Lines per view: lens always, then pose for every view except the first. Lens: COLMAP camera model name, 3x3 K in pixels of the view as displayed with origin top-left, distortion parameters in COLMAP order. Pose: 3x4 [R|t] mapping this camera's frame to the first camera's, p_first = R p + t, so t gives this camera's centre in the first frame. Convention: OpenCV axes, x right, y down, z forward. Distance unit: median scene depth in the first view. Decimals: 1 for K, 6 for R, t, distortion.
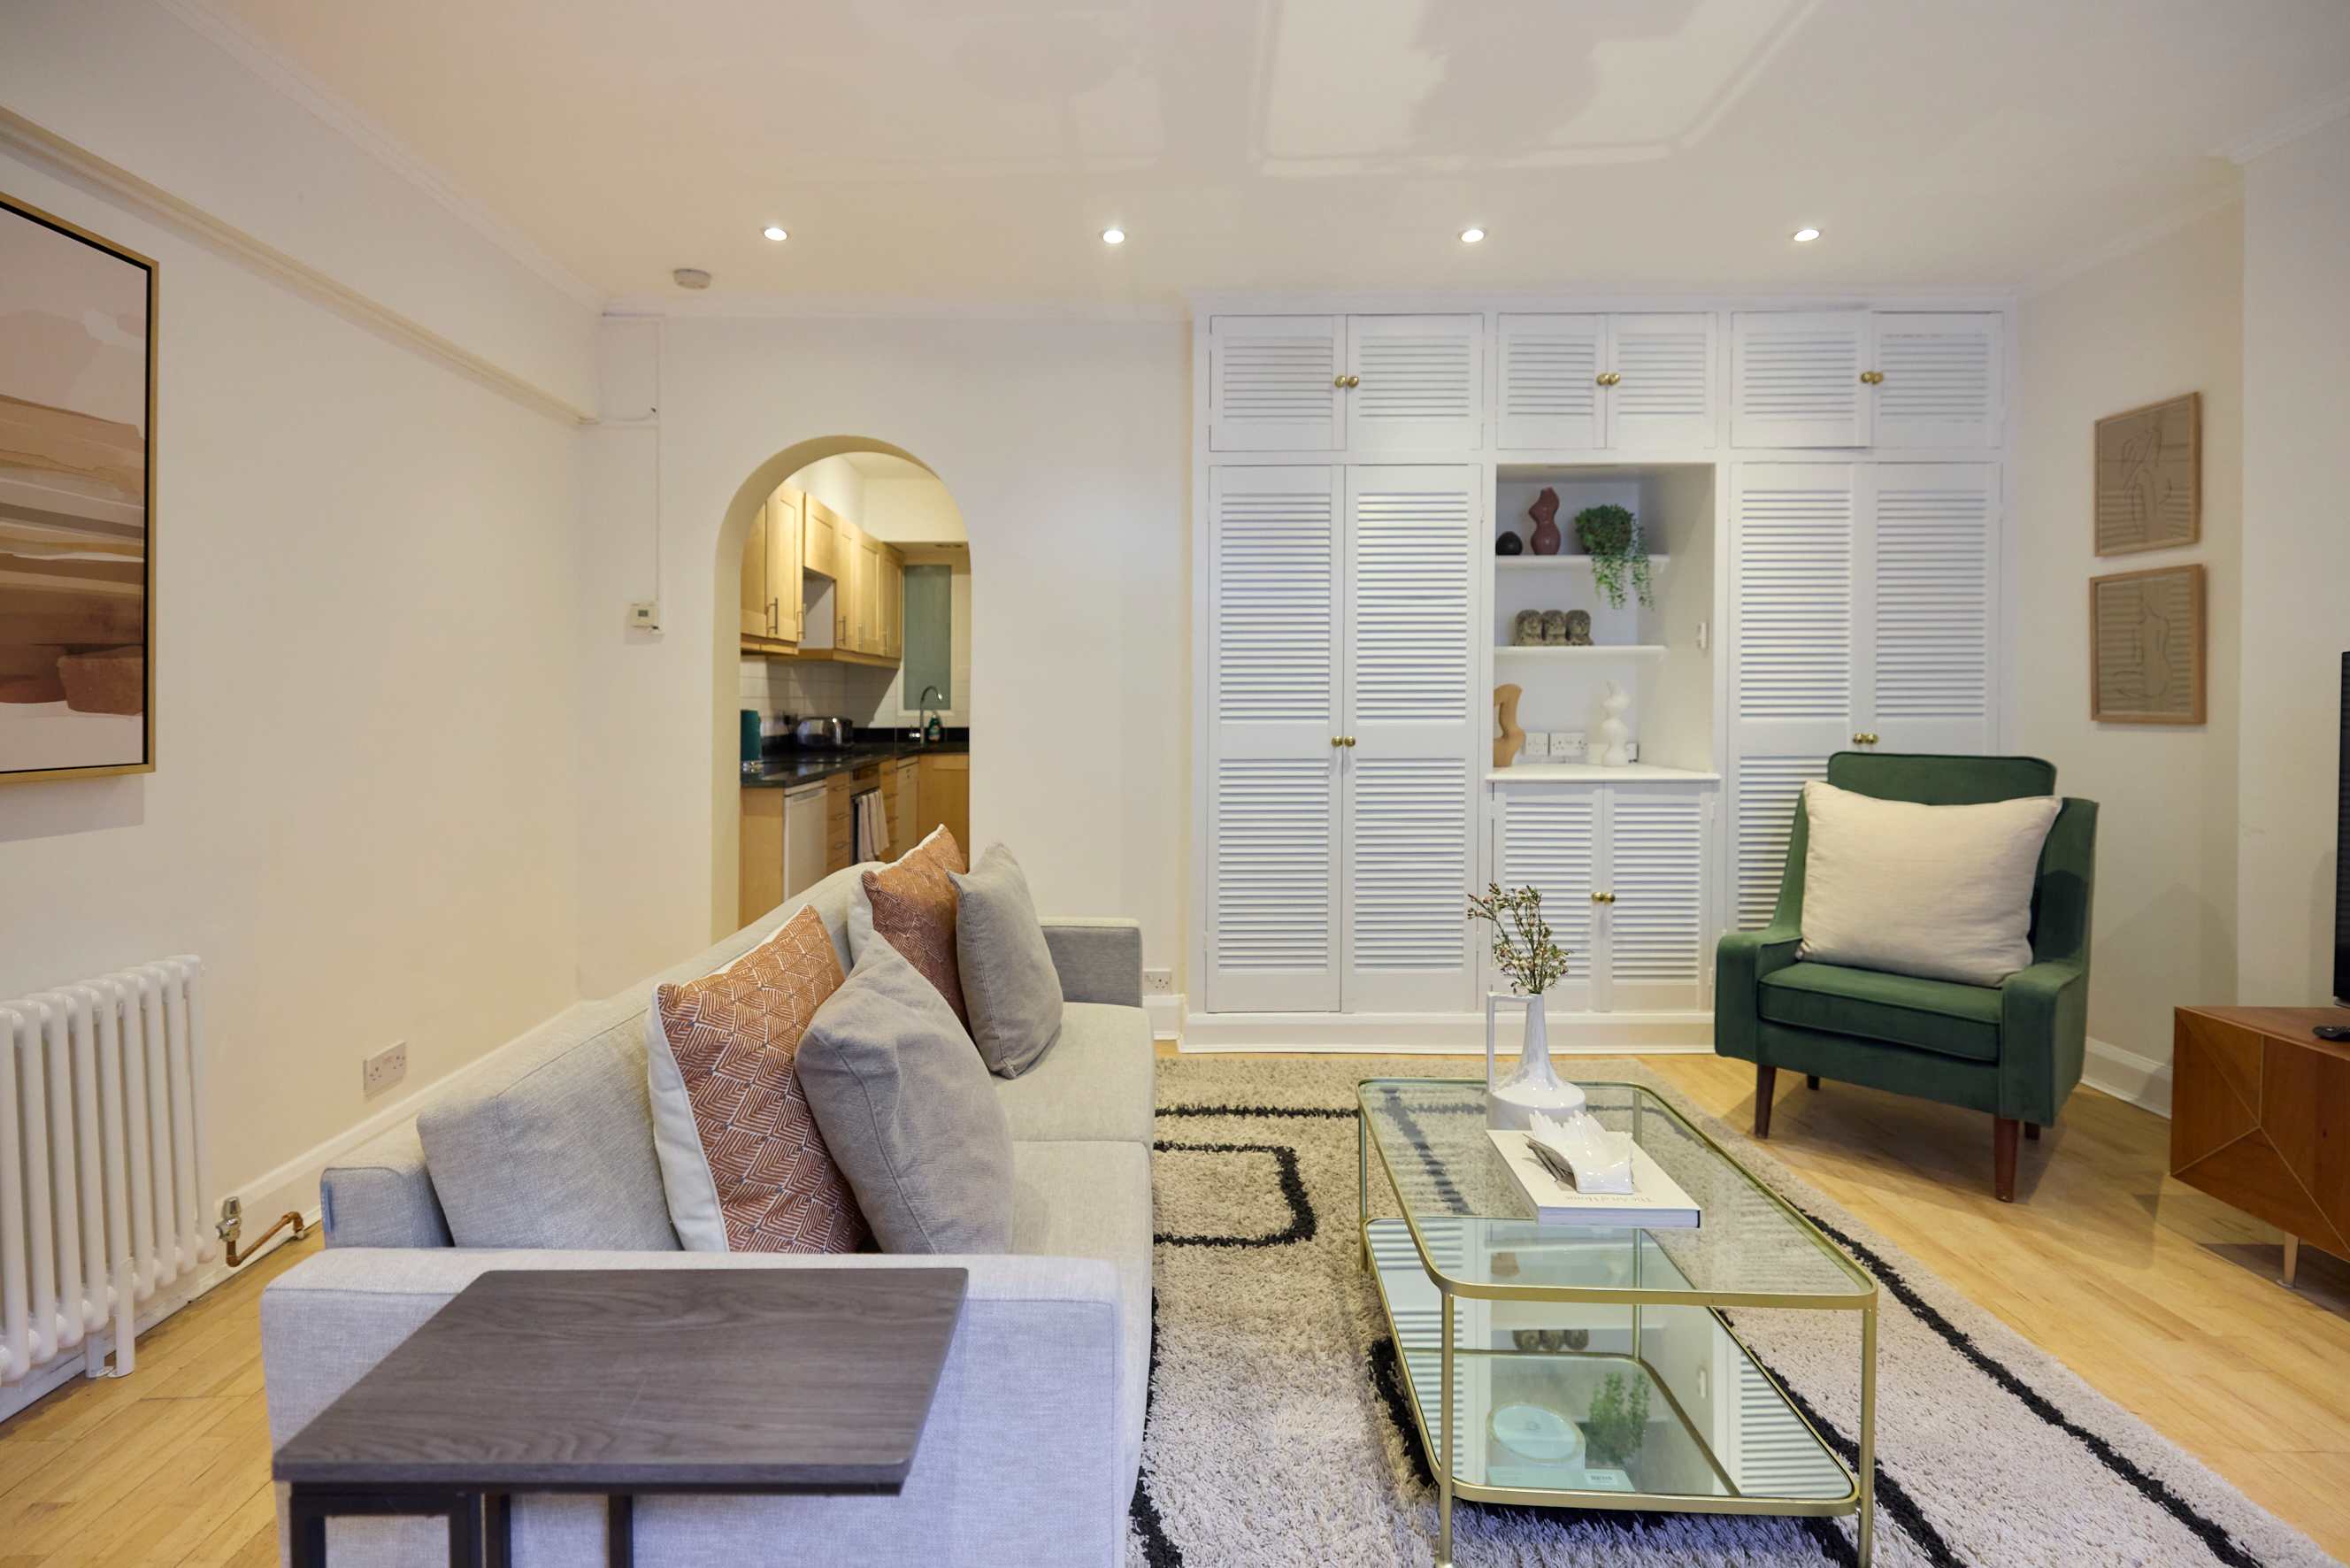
lens RADIAL K [[1086.9, 0, 1168.8], [0, 1086.9, 692.5], [0, 0, 1]] dist [-0.000116, -0.000088]
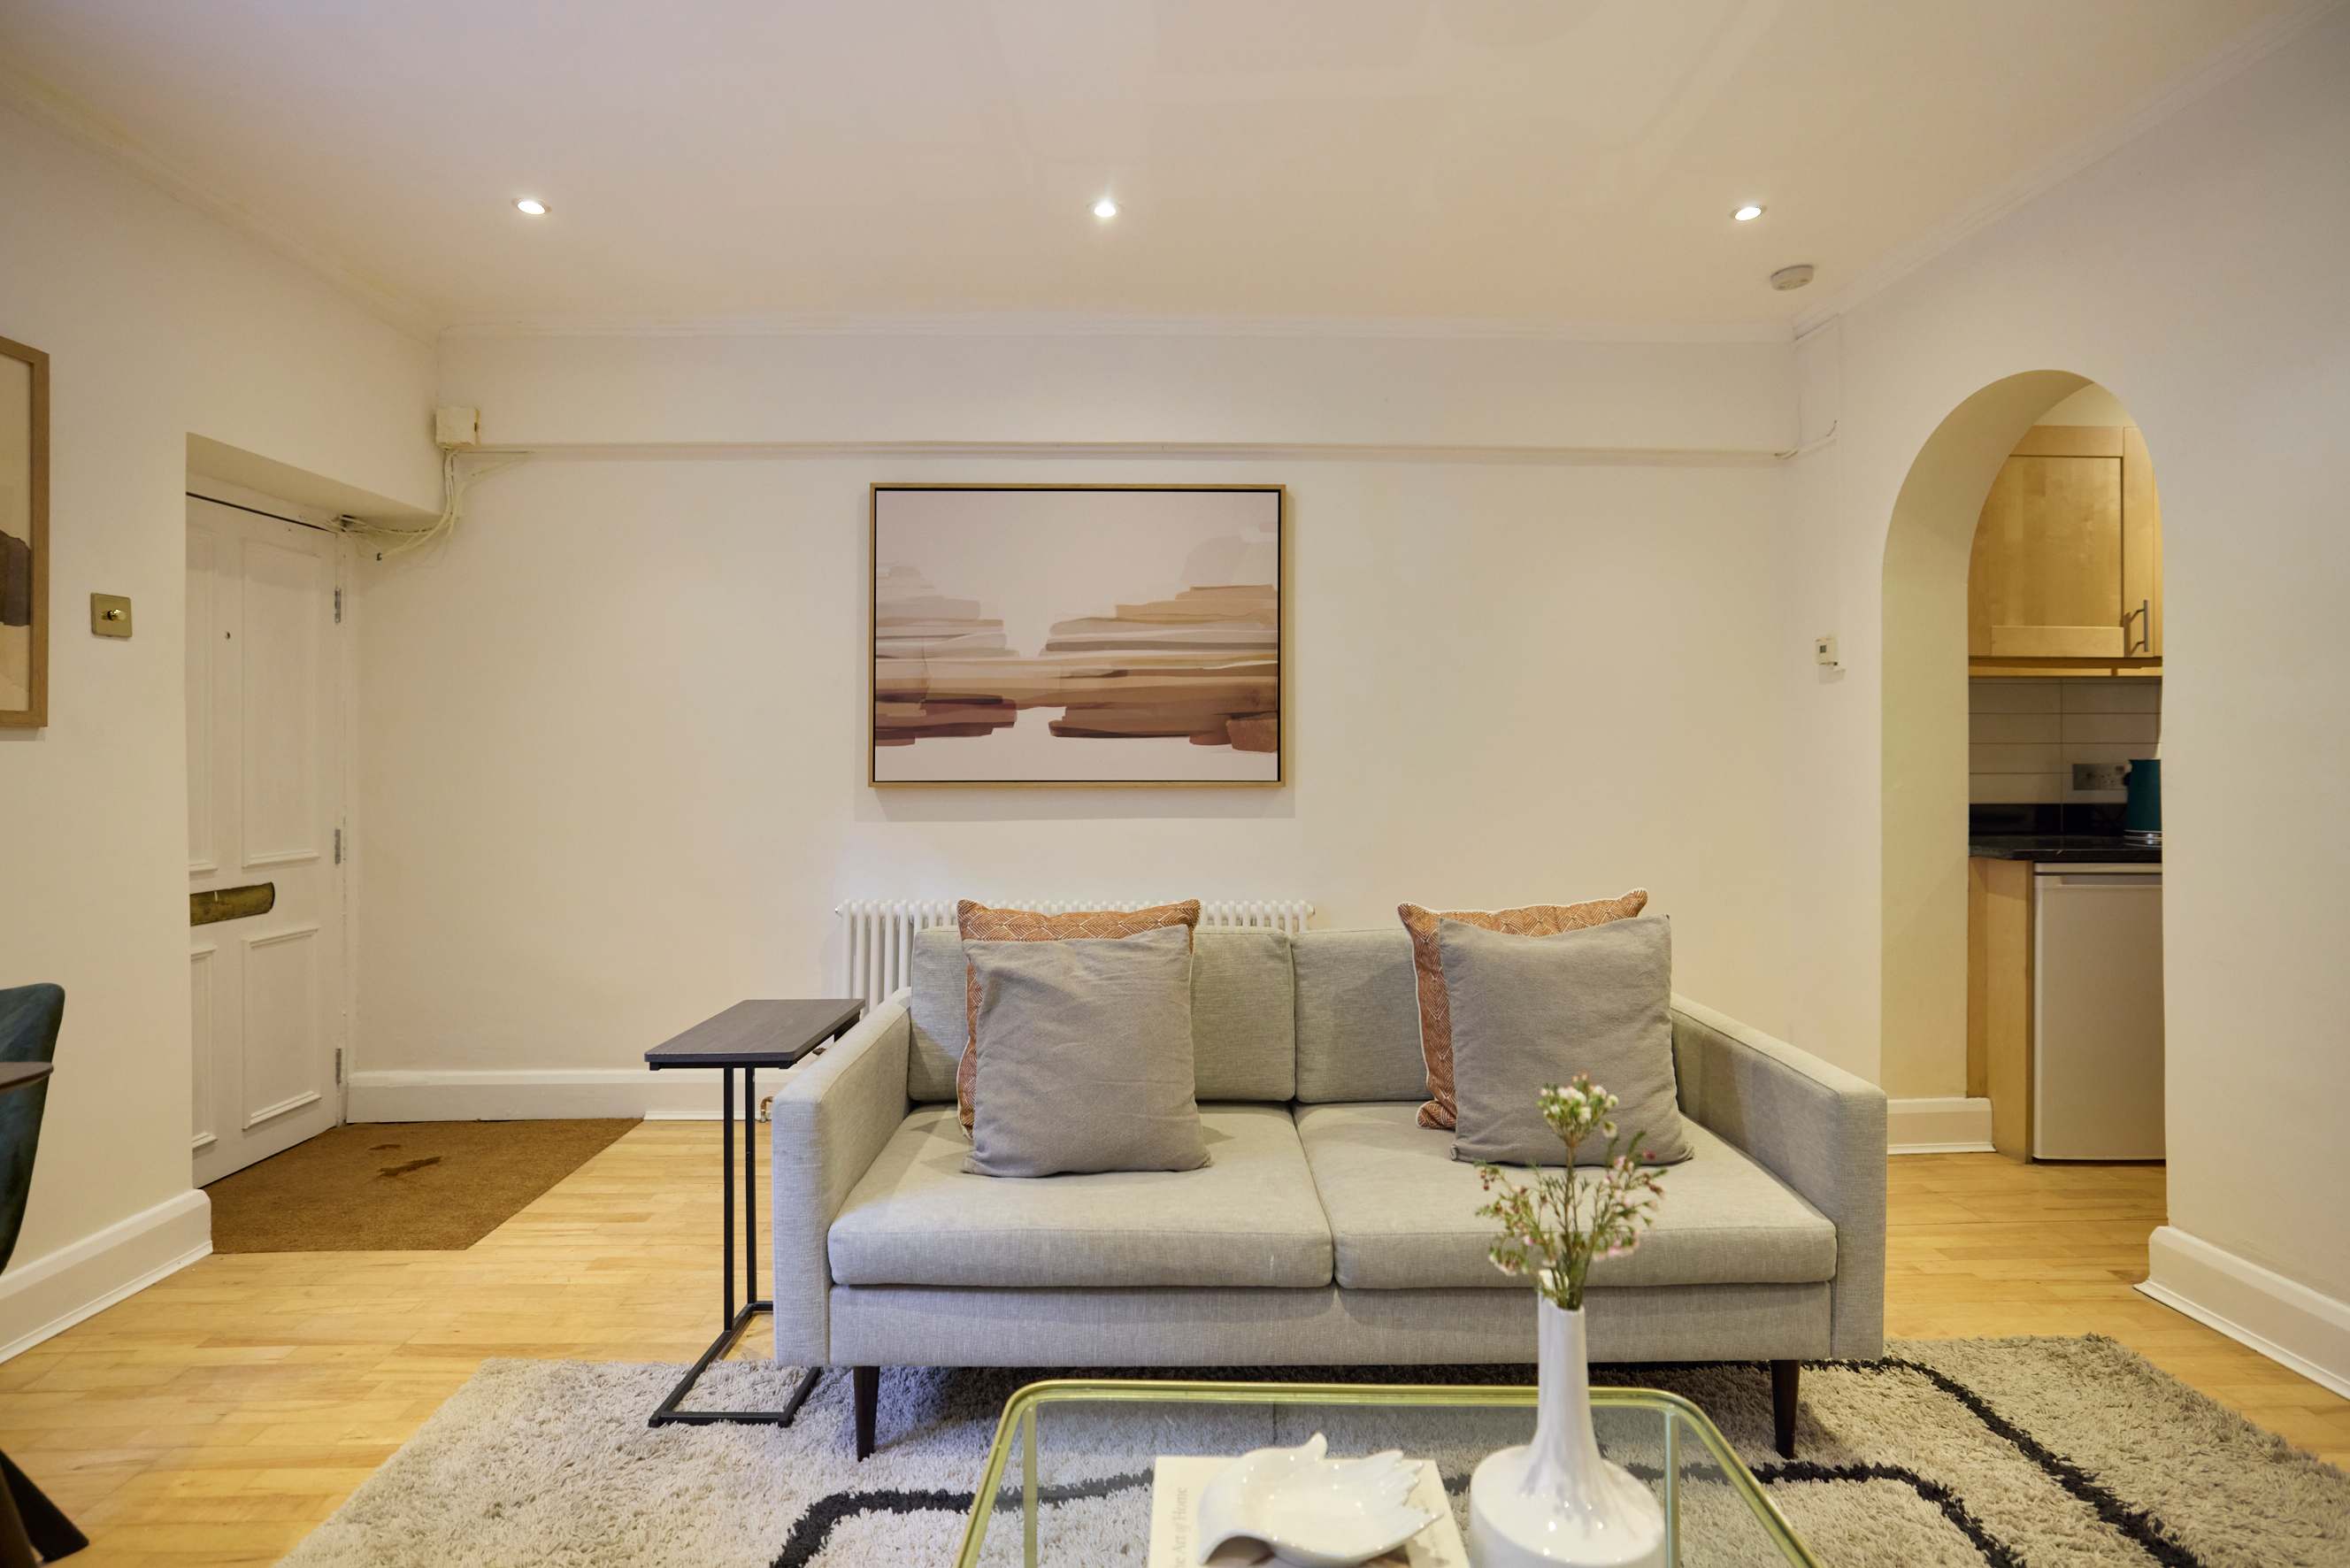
lens RADIAL K [[1167.4, 0, 1171.6], [0, 1167.4, 744.8], [0, 0, 1]] dist [-0.034713, 0.020733]
pose [[-0.003449, -0.007245, -0.999968, 0.316164], [0.004611, 0.999963, -0.007261, 0.007460], [0.999983, -0.004636, -0.003415, 0.298615]]
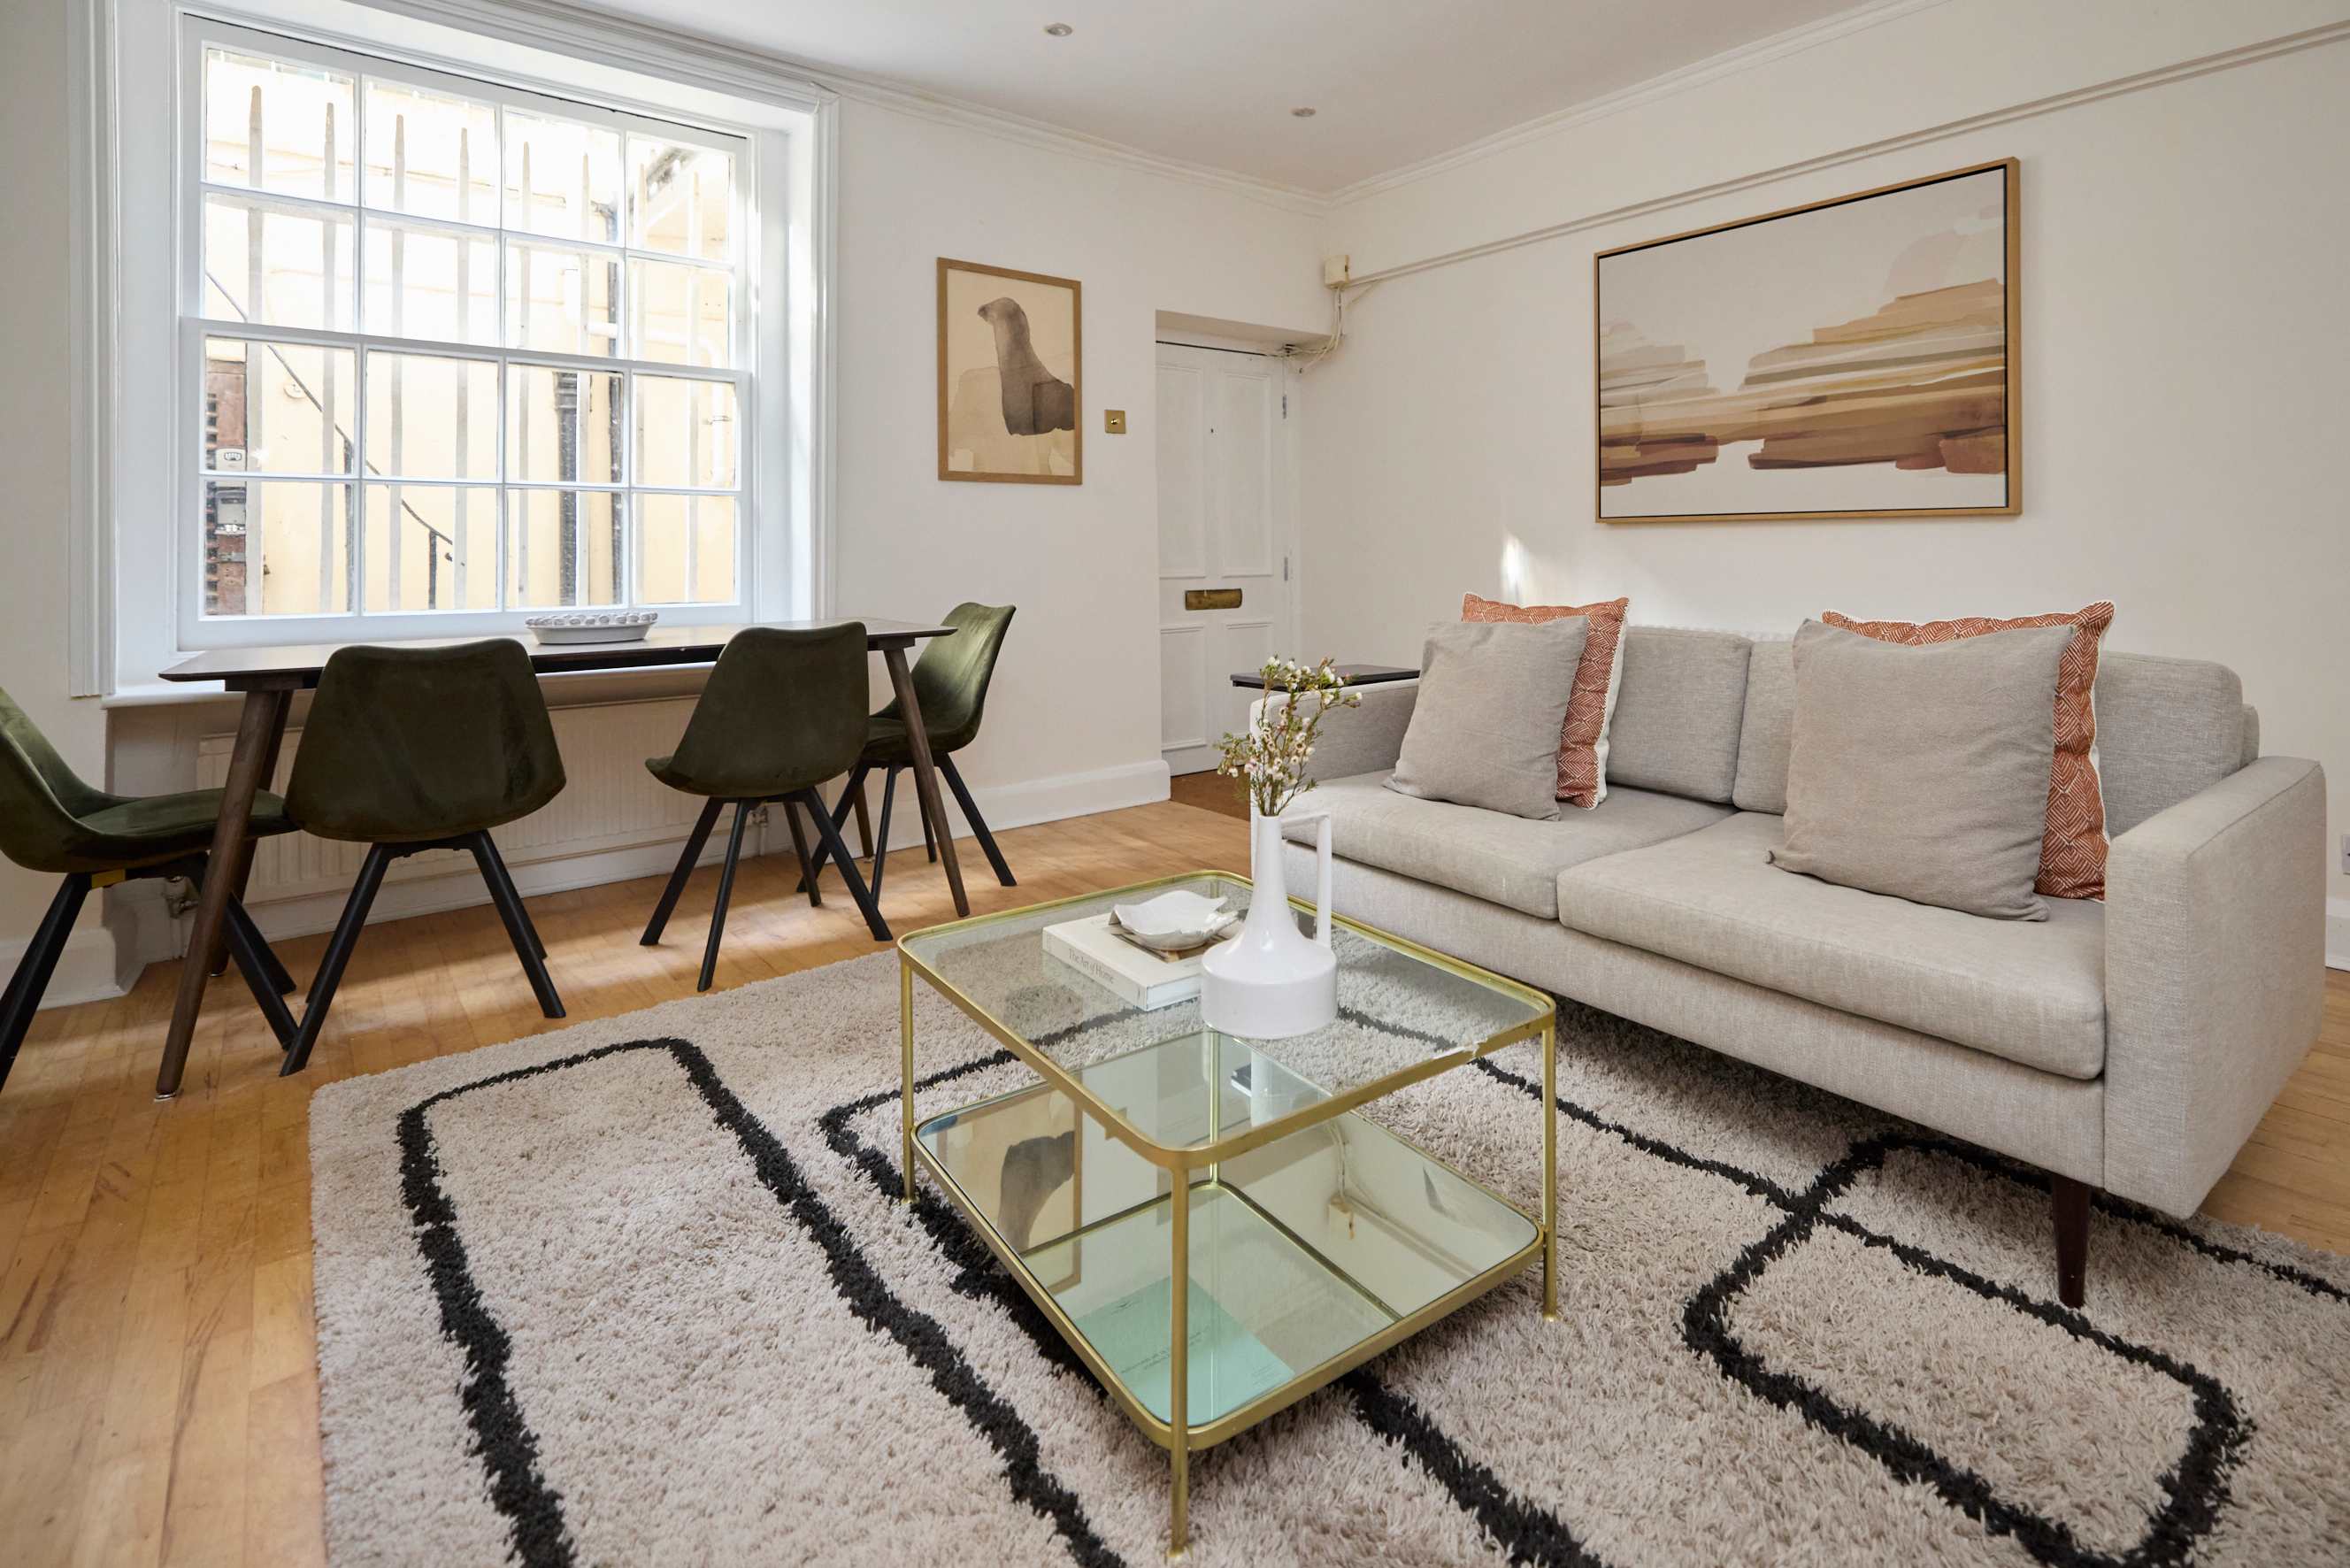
lens RADIAL K [[1163.6, 0, 1283.2], [0, 1163.6, 547.1], [0, 0, 1]] dist [0.018960, -0.000029]
pose [[-0.776329, 0.006801, -0.630292, 0.285097], [0.010006, 0.999949, -0.001534, 0.039907], [0.630249, -0.007498, -0.776357, 0.572591]]
